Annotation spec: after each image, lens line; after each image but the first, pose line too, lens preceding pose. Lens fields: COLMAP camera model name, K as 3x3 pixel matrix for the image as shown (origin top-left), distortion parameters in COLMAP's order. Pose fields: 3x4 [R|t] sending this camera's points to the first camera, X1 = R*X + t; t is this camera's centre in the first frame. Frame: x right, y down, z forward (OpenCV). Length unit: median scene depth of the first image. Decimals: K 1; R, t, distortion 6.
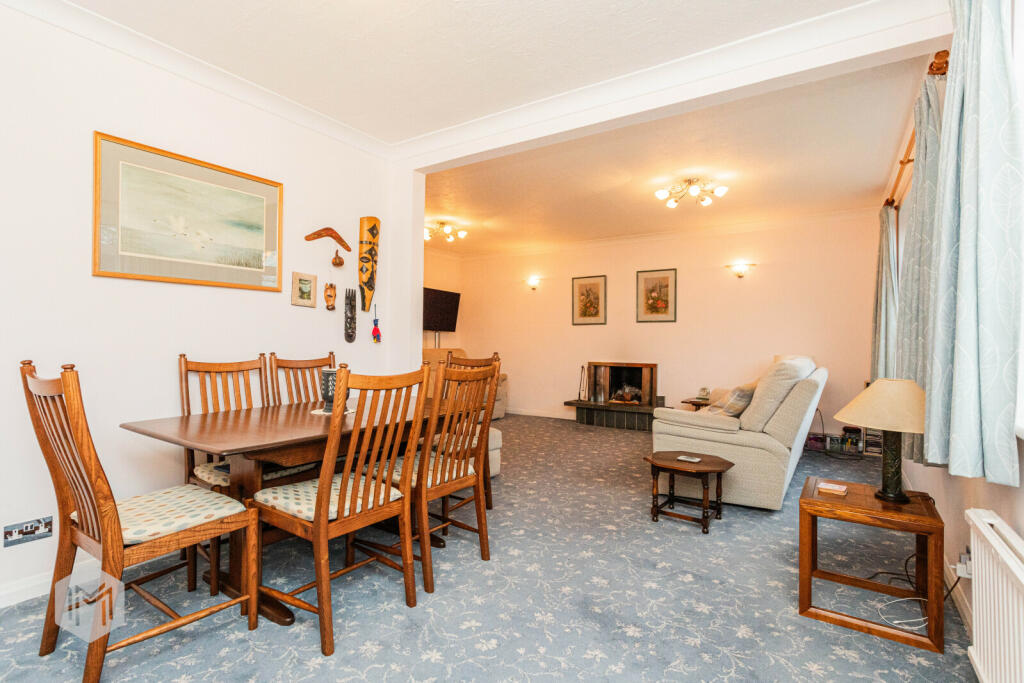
lens RADIAL K [[504.6, 0, 528.2], [0, 504.6, 346.6], [0, 0, 1]] dist [-0.004592, -0.000220]
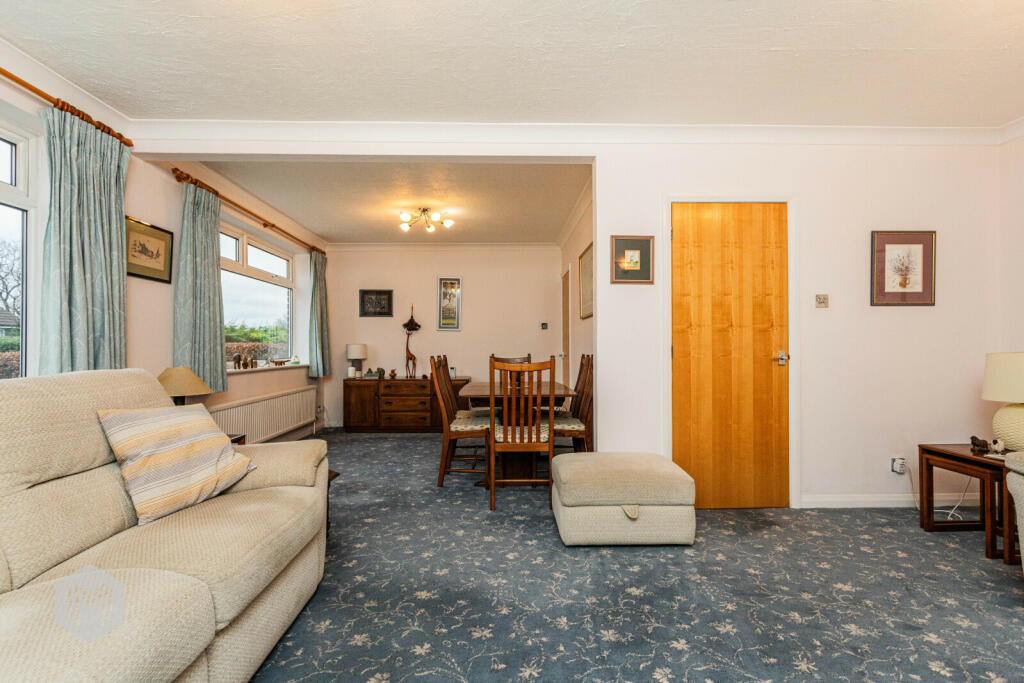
lens RADIAL K [[504.6, 0, 528.2], [0, 504.6, 346.6], [0, 0, 1]] dist [-0.004592, -0.000220]
pose [[-0.822353, -0.012586, -0.568838, 0.206153], [-0.005264, 0.999881, -0.014512, 0.001065], [0.568953, -0.008939, -0.822321, 0.639541]]
